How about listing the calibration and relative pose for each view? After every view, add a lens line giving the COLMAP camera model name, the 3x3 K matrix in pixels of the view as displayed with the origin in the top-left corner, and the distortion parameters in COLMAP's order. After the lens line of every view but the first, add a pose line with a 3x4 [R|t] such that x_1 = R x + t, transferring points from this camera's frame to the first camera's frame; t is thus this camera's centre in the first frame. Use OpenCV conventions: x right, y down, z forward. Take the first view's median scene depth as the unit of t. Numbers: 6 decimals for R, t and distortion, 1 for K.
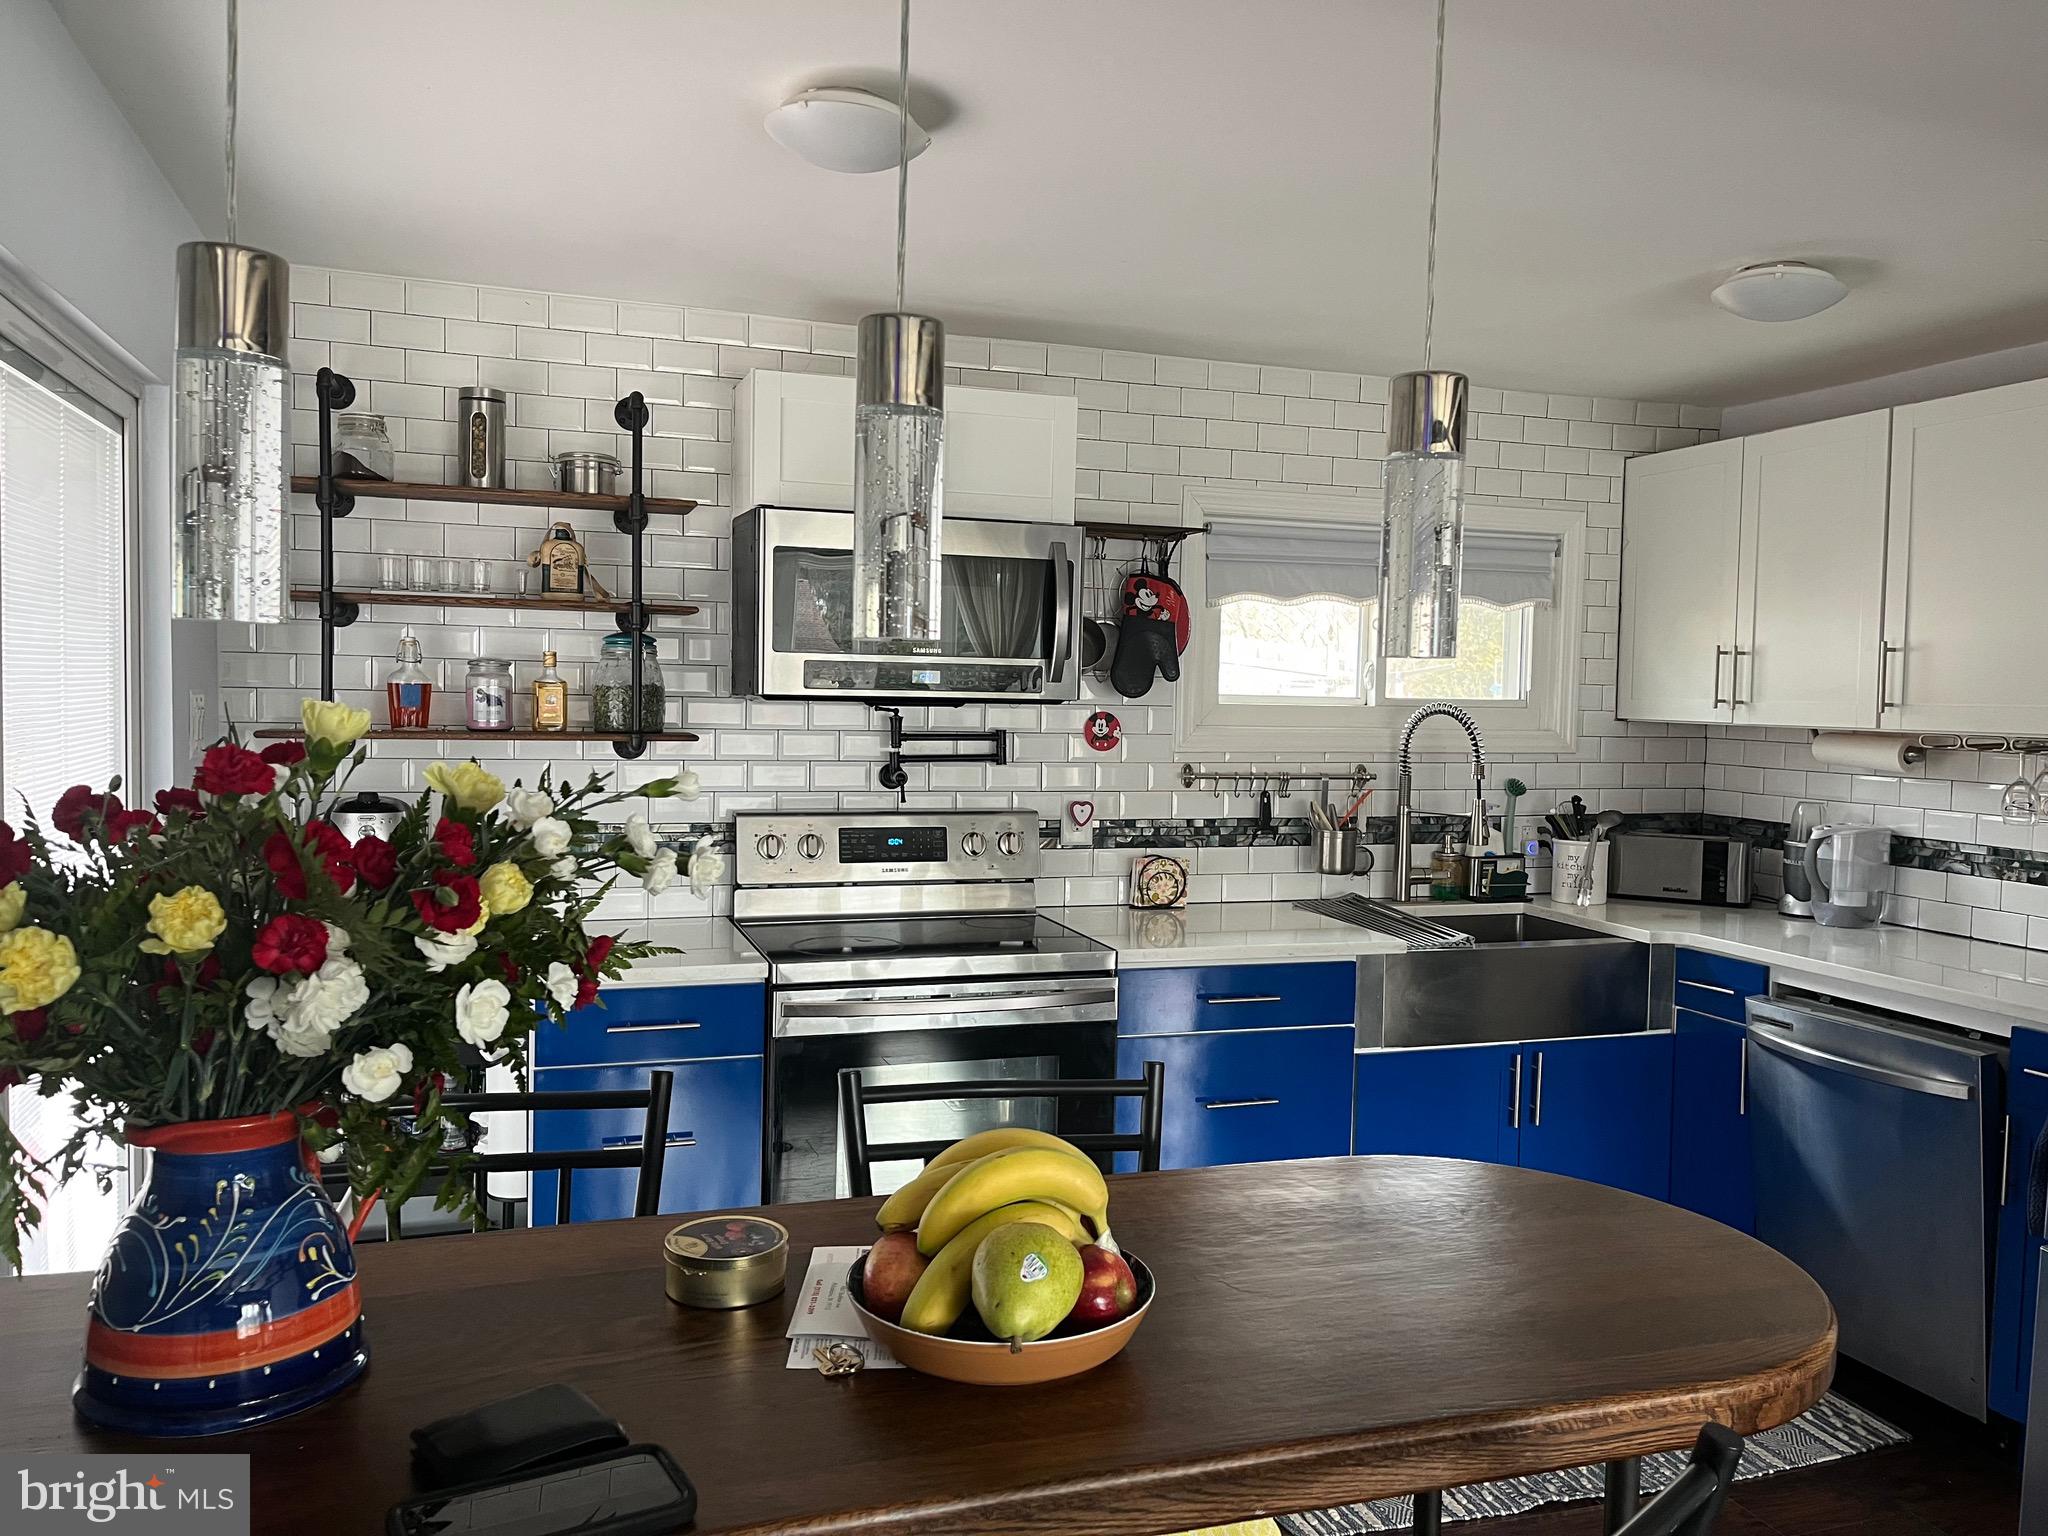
lens RADIAL K [[1545.7, 0, 1022.7], [0, 1545.7, 758.1], [0, 0, 1]] dist [0.042044, -0.022641]
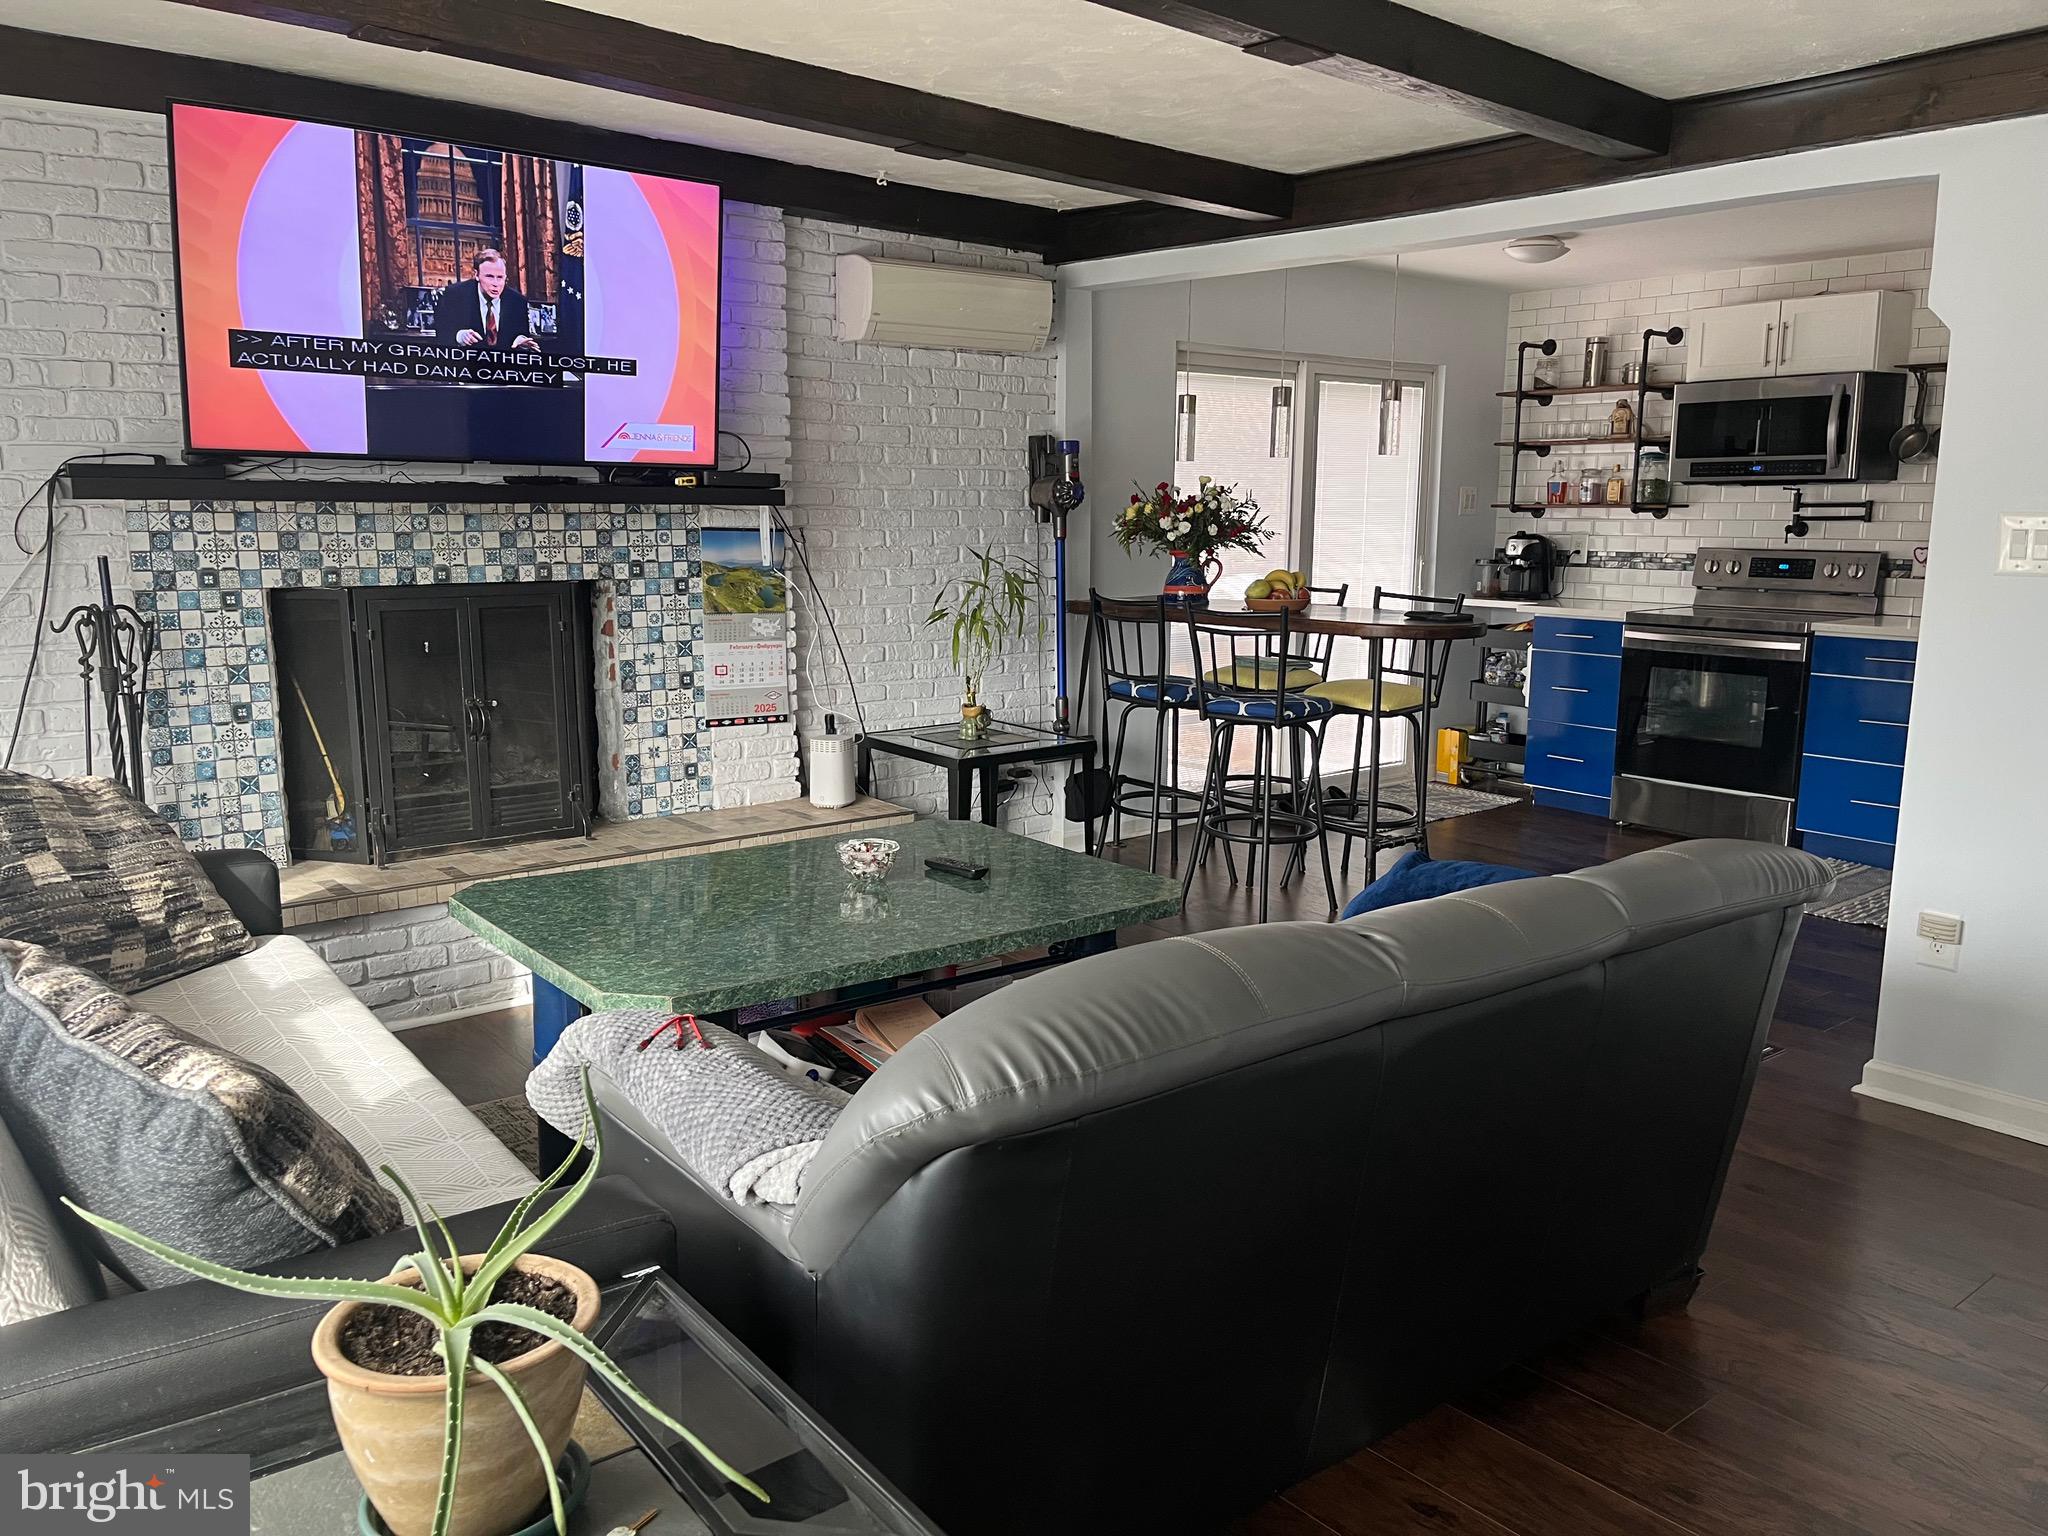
lens RADIAL K [[1545.7, 0, 1016.3], [0, 1545.7, 772.2], [0, 0, 1]] dist [0.042044, -0.022641]
pose [[0.344961, 0.141482, -0.927892, 1.259107], [-0.041480, 0.989906, 0.135517, 0.079970], [0.937700, -0.008259, 0.347348, -0.410791]]
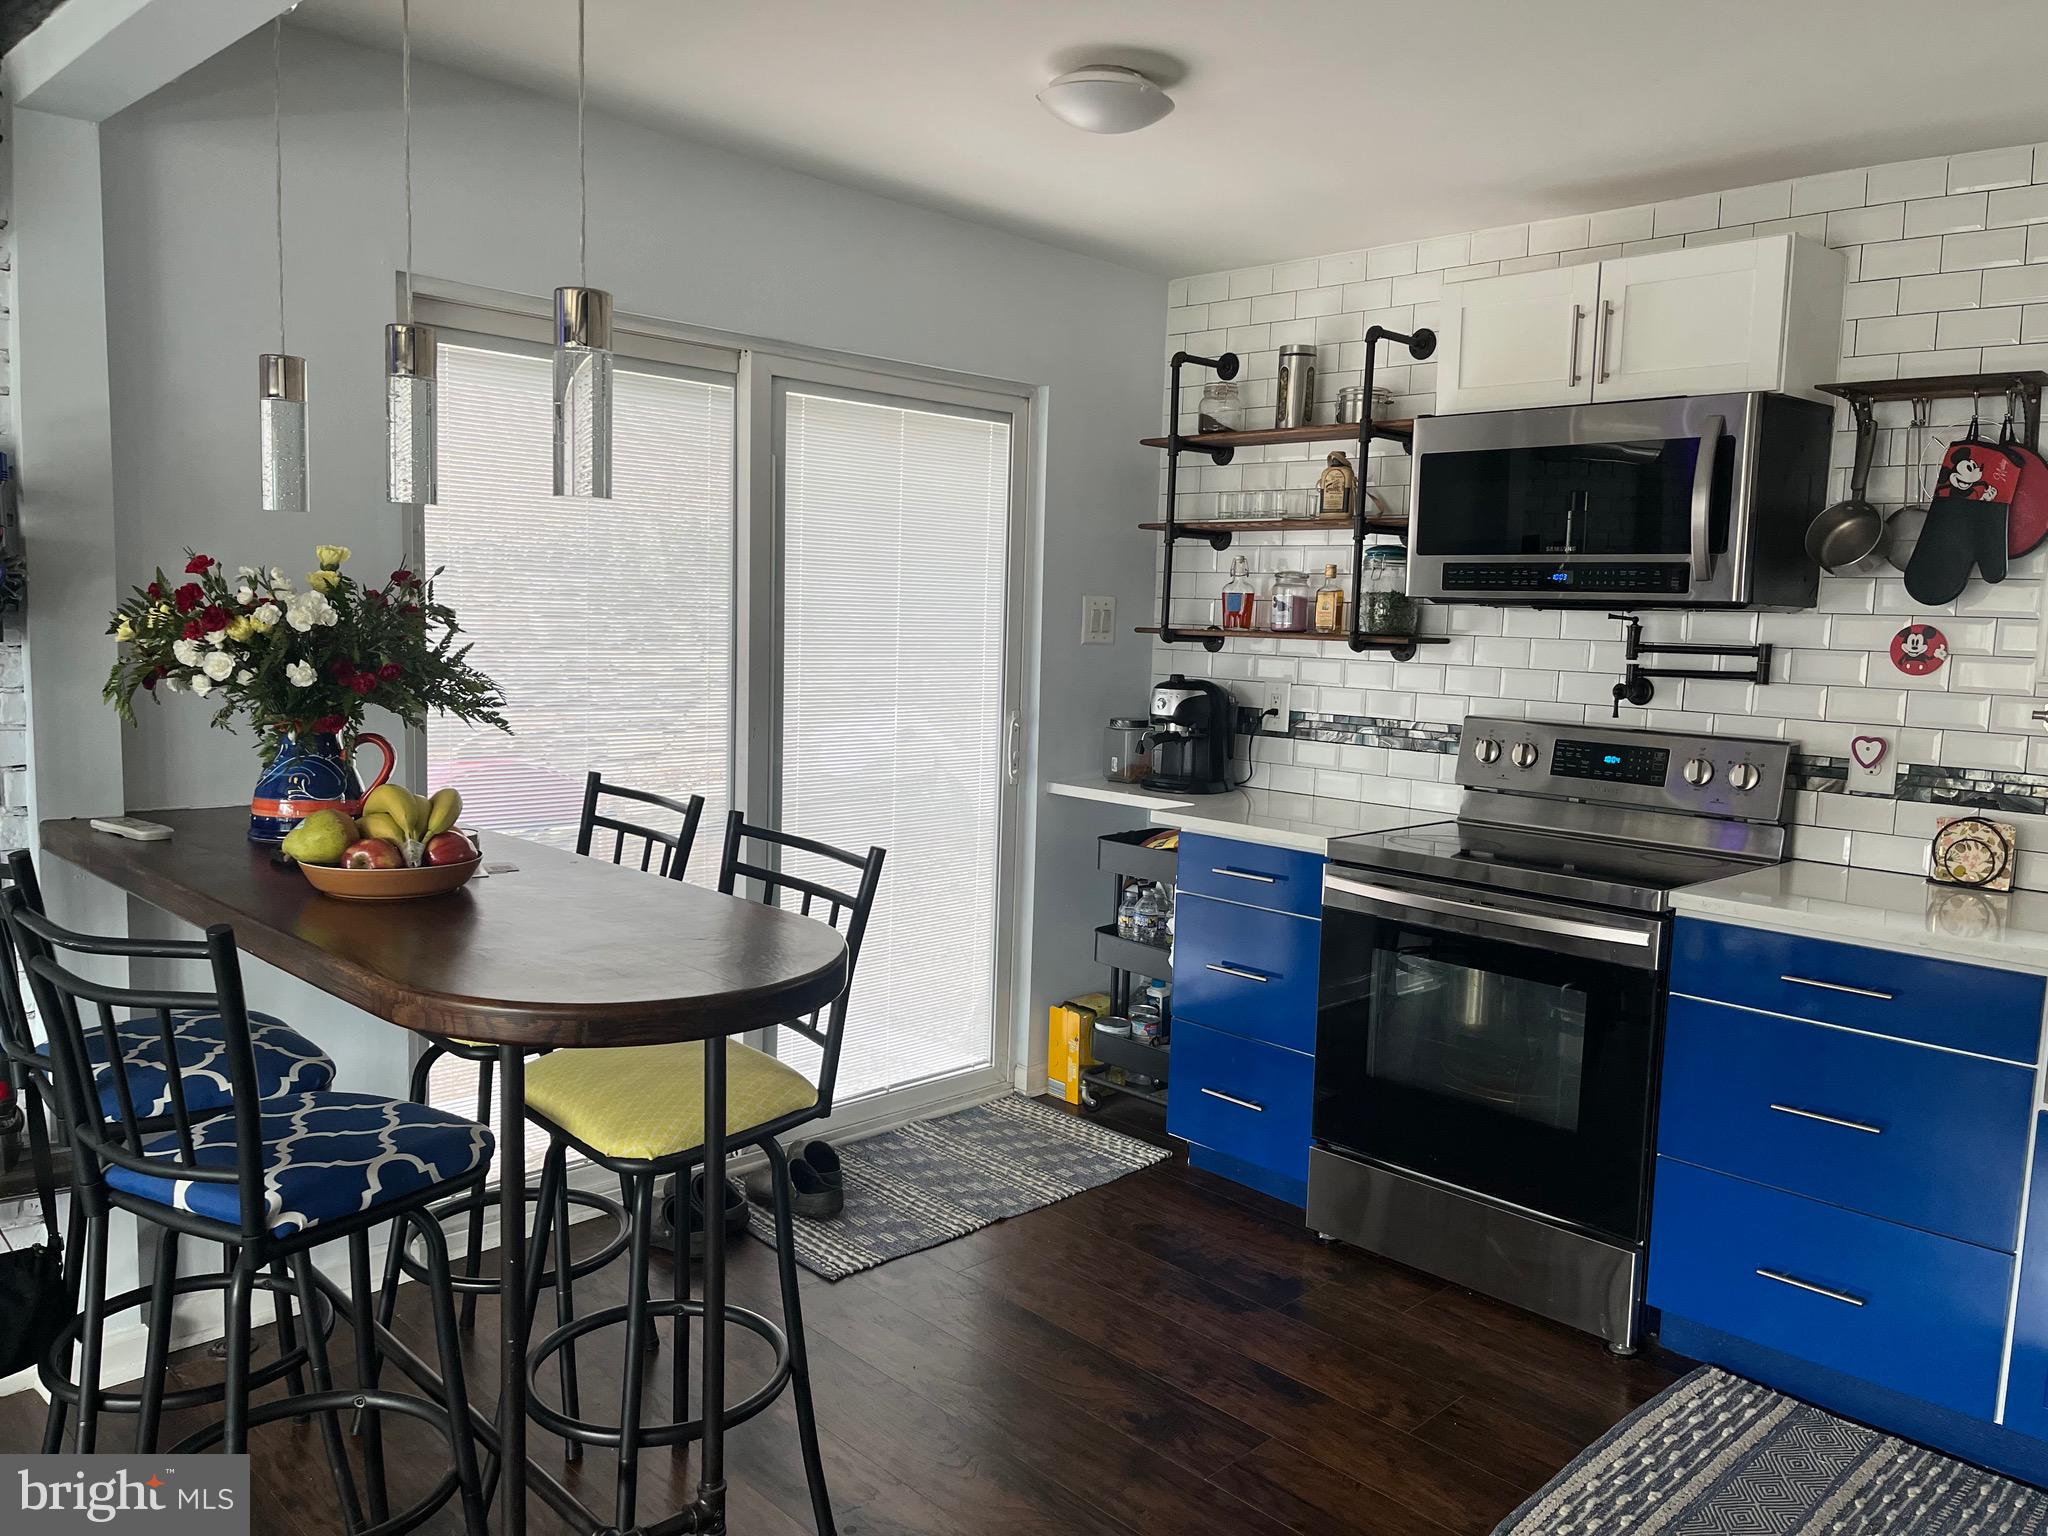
lens RADIAL K [[1545.7, 0, 1021.9], [0, 1545.7, 771.5], [0, 0, 1]] dist [0.042044, -0.022641]
pose [[0.431813, 0.088359, -0.897625, 0.600120], [-0.066571, 0.995598, 0.065979, 0.022749], [0.899503, 0.031265, 0.435794, 0.265470]]
